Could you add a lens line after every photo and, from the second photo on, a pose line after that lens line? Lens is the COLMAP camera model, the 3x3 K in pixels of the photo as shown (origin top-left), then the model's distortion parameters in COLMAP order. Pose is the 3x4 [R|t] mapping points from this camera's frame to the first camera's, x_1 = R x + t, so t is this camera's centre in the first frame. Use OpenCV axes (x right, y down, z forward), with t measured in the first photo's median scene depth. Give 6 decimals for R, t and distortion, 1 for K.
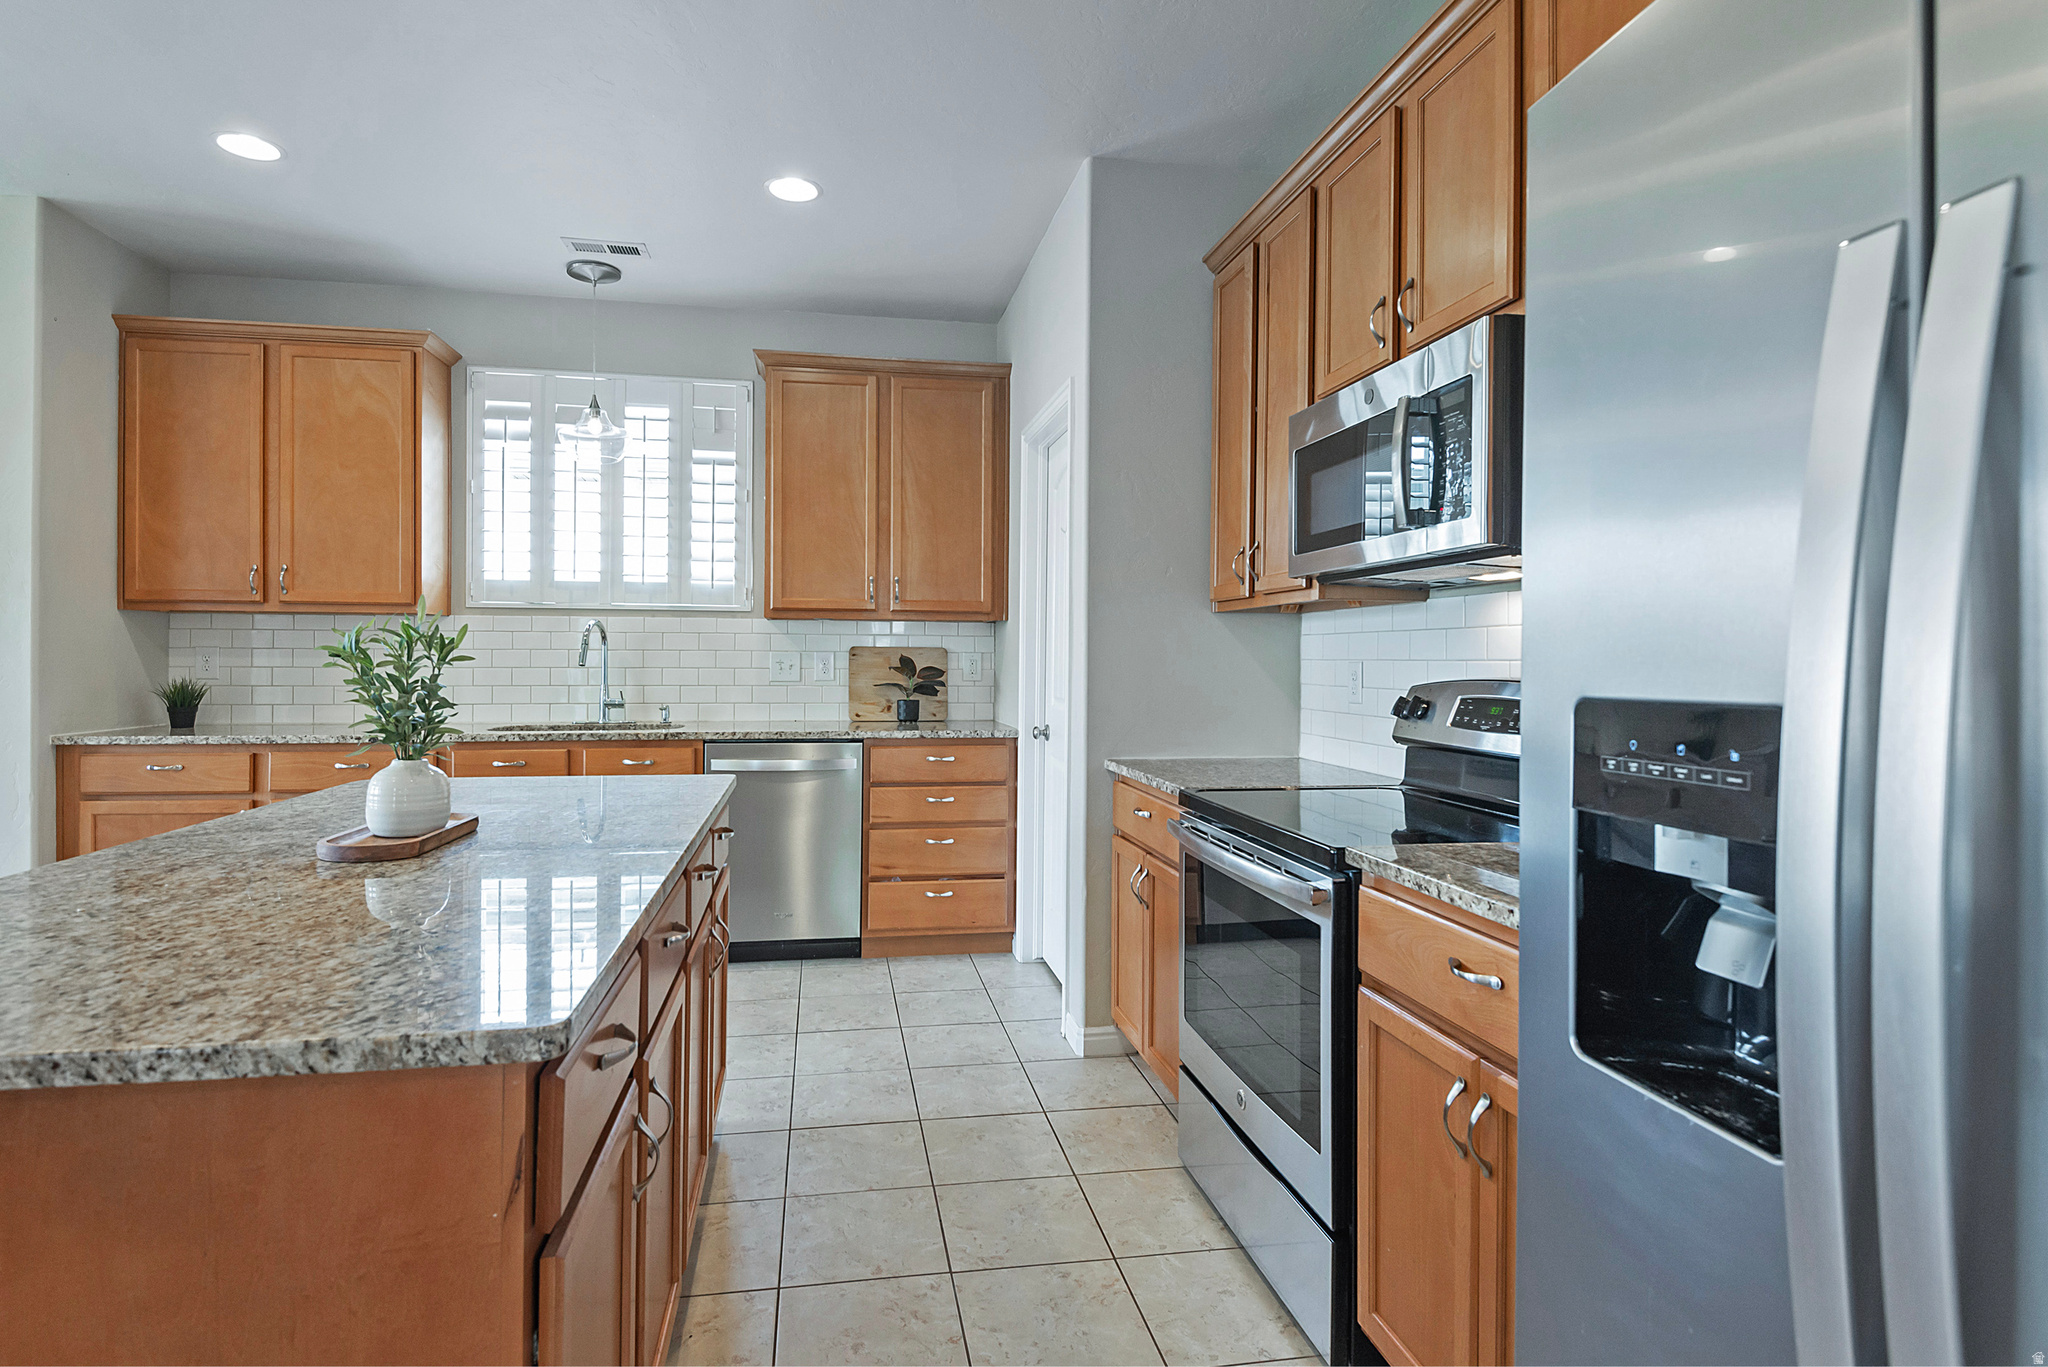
lens RADIAL K [[1033.6, 0, 988.6], [0, 1033.6, 673.7], [0, 0, 1]] dist [0.015117, -0.008411]
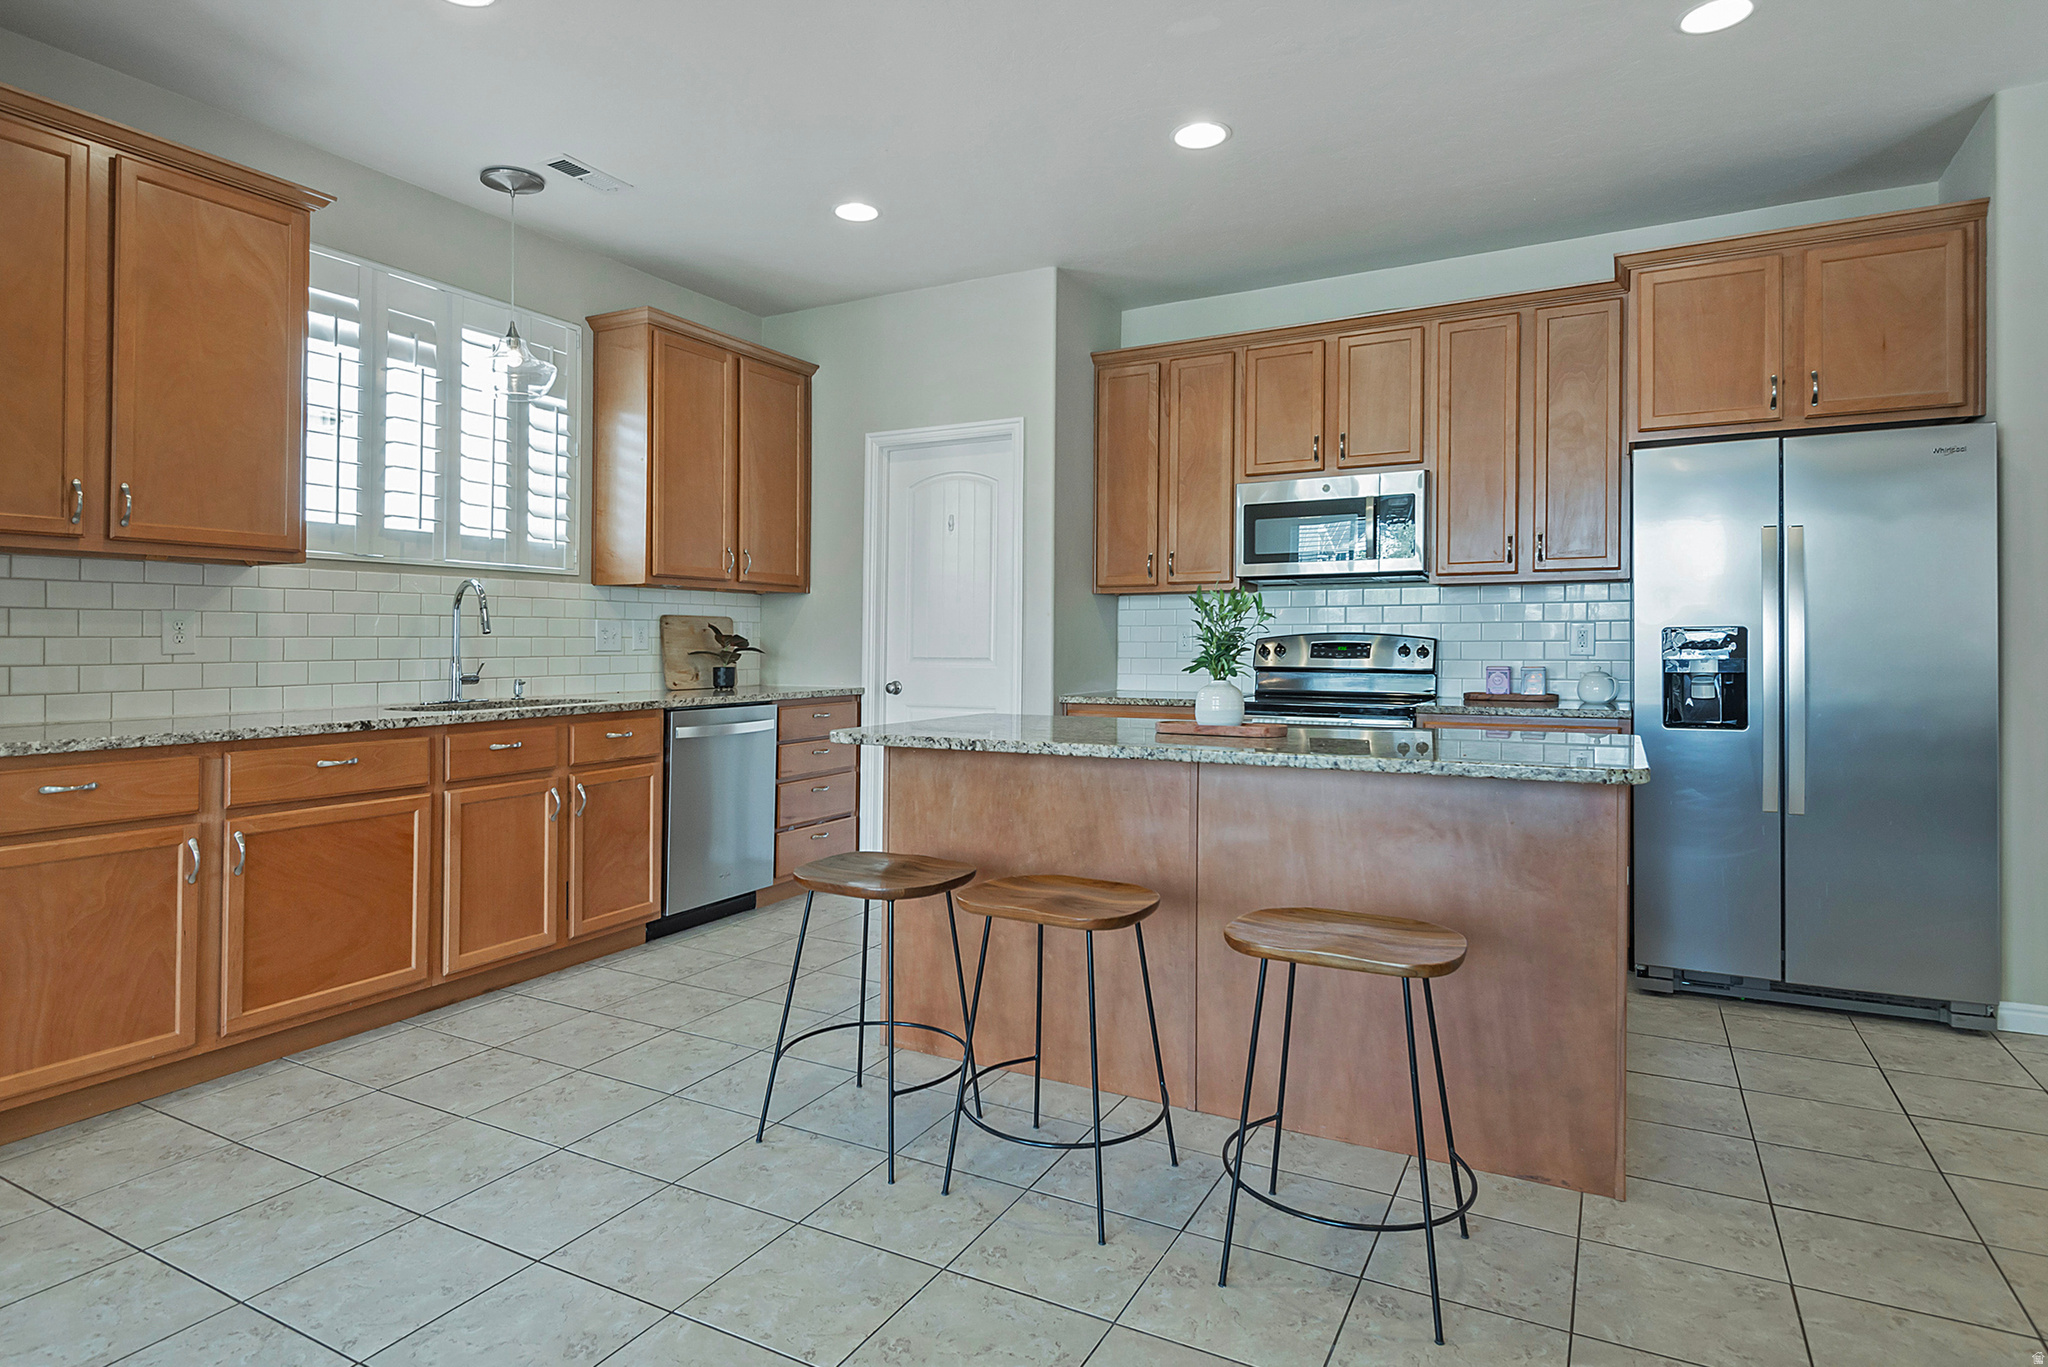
lens RADIAL K [[1115.9, 0, 1025.6], [0, 1115.9, 648.1], [0, 0, 1]] dist [0.011282, -0.012372]
pose [[0.602545, -0.011580, 0.798001, -0.876187], [0.018226, 0.999834, 0.000747, 0.012480], [-0.797877, 0.014094, 0.602655, 0.093905]]
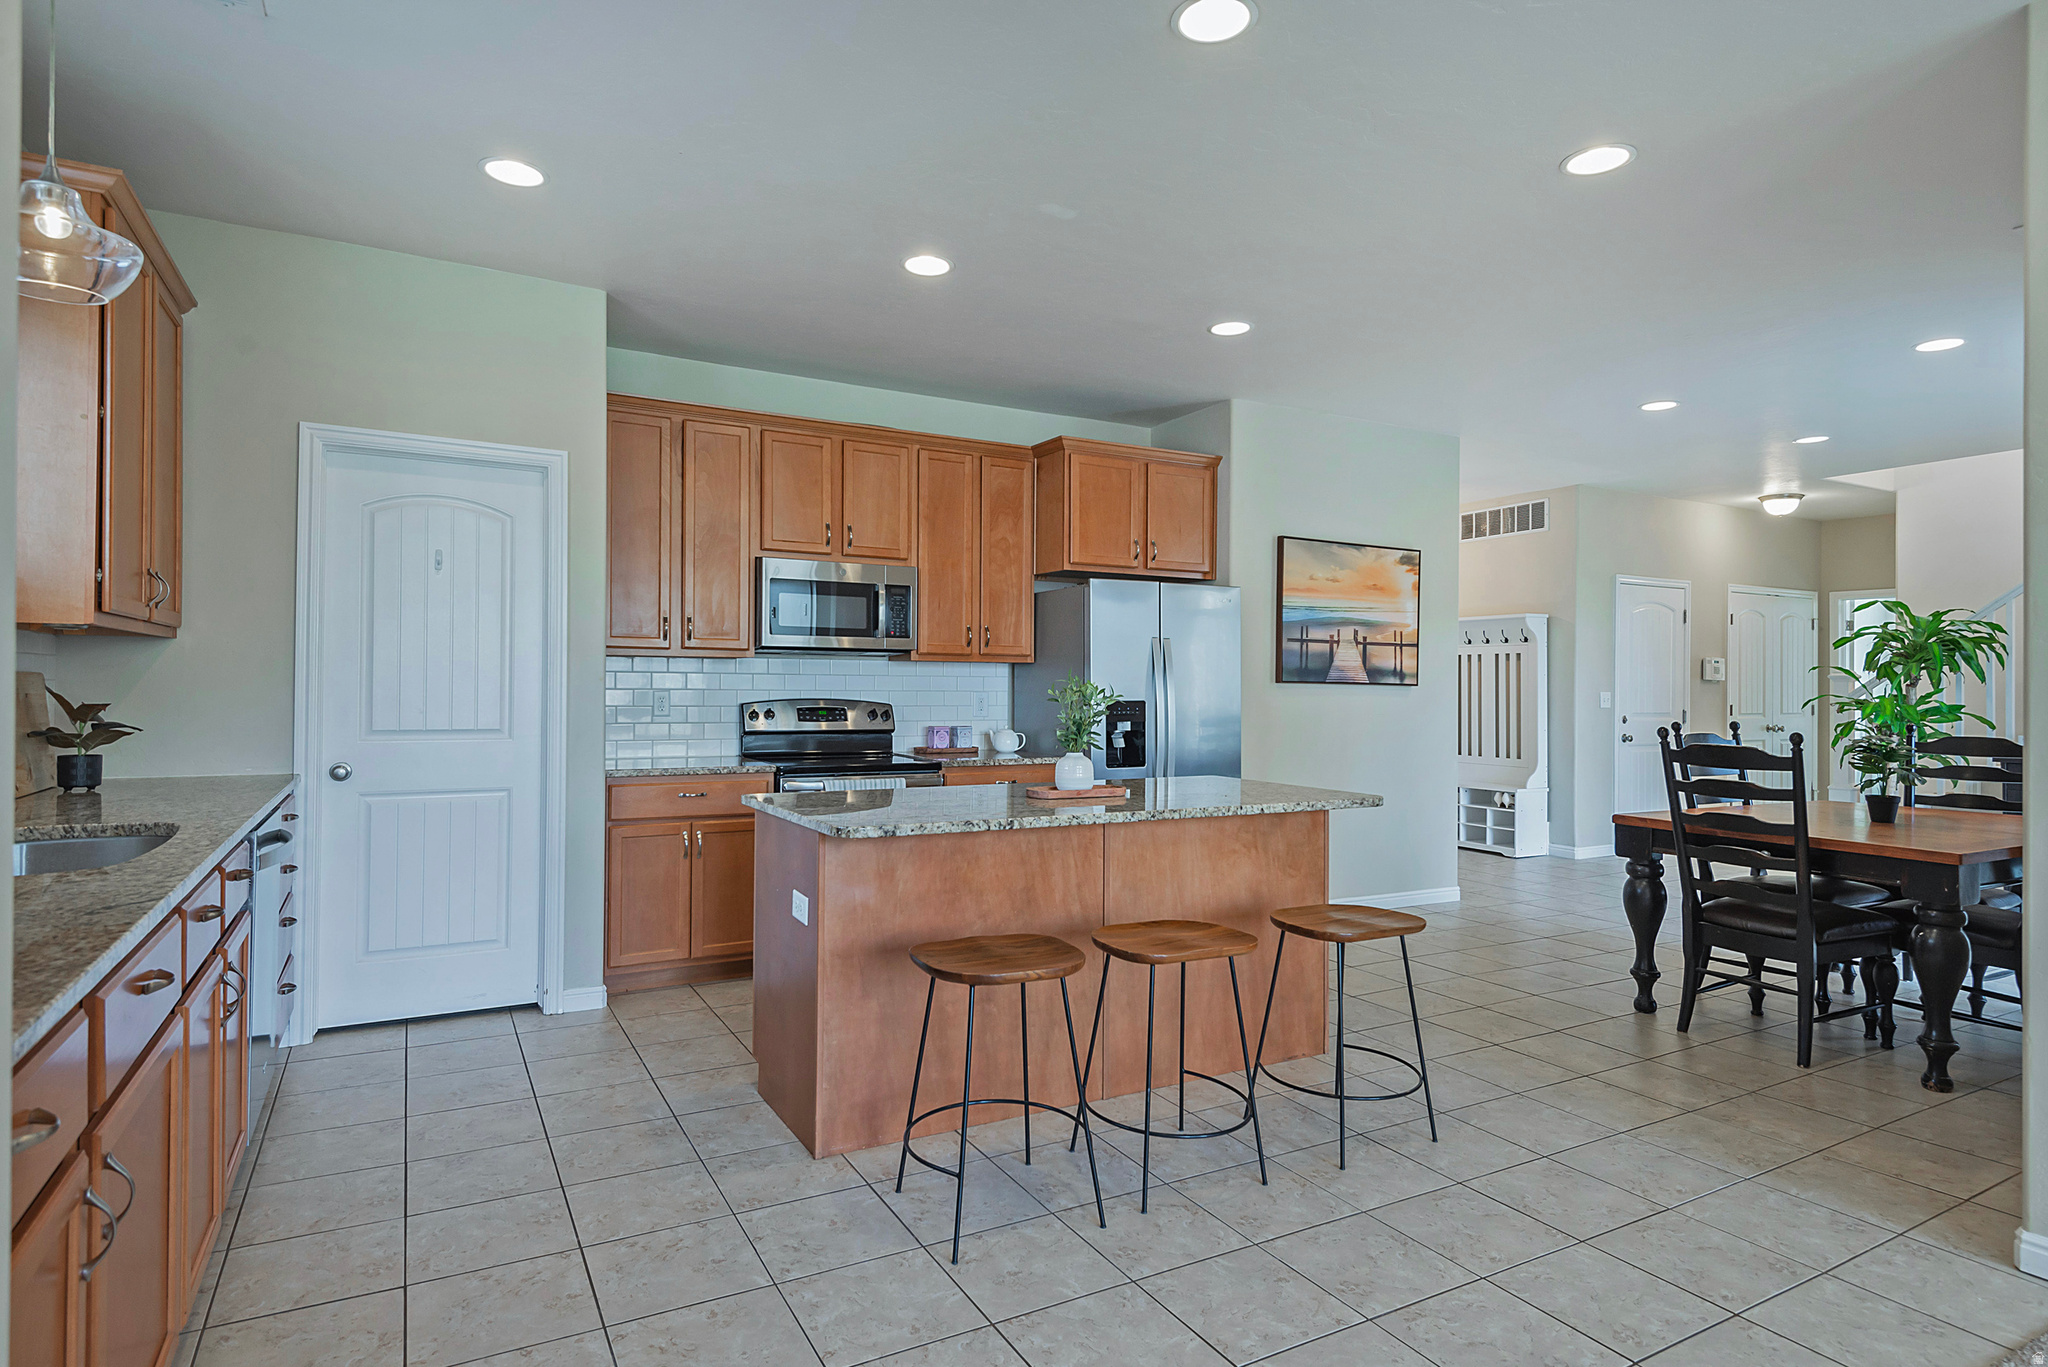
lens RADIAL K [[1110.7, 0, 994.7], [0, 1110.7, 682.9], [0, 0, 1]] dist [0.037161, -0.015250]
pose [[-0.343242, -0.011751, 0.939173, -1.034945], [0.000788, 0.999918, 0.012799, -0.030395], [-0.939247, 0.005133, -0.343205, 0.779691]]
